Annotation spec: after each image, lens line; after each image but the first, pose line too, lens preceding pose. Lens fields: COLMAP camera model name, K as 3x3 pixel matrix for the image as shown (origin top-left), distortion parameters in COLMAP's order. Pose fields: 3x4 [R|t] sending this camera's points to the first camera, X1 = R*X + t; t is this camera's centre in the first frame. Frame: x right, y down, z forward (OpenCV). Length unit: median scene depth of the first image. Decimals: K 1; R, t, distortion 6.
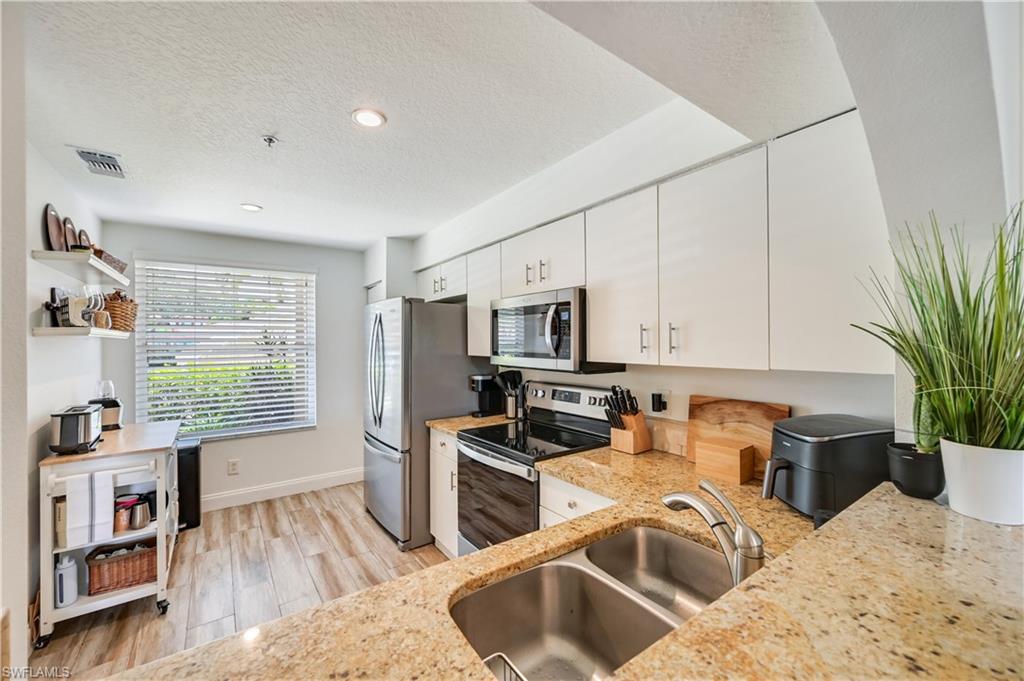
lens RADIAL K [[404.0, 0, 508.7], [0, 404.0, 341.2], [0, 0, 1]] dist [-0.000081, 0.000977]
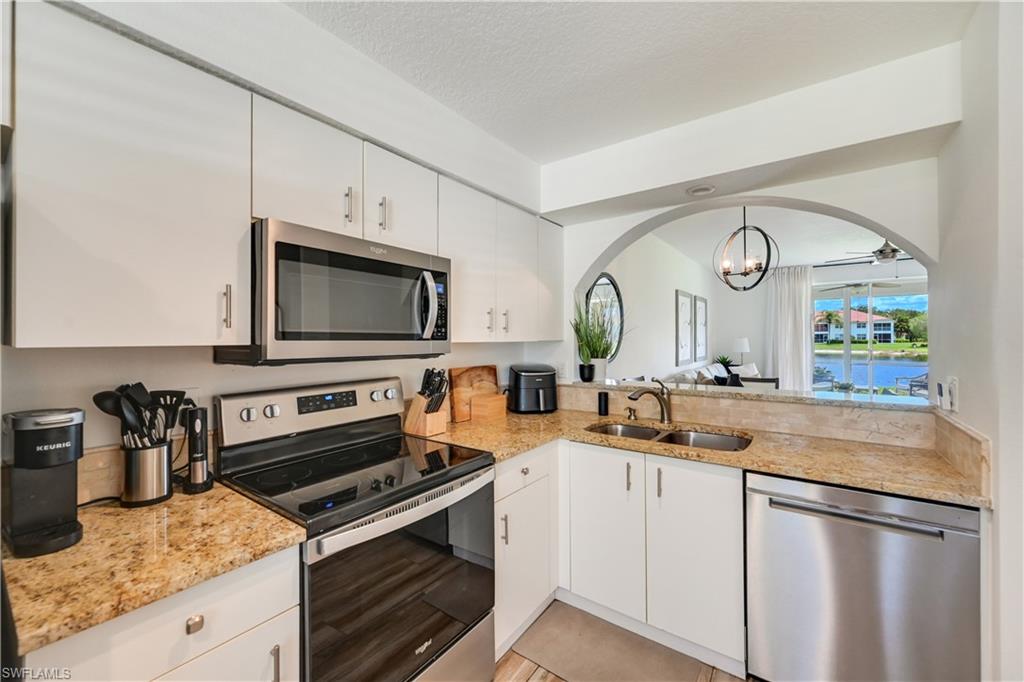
lens RADIAL K [[404.0, 0, 505.1], [0, 404.0, 340.3], [0, 0, 1]] dist [-0.000081, 0.000977]
pose [[-0.306314, 0.003114, 0.951925, -0.545687], [0.003015, 0.999993, -0.002301, 0.036654], [-0.951926, 0.002165, -0.306322, 0.880015]]
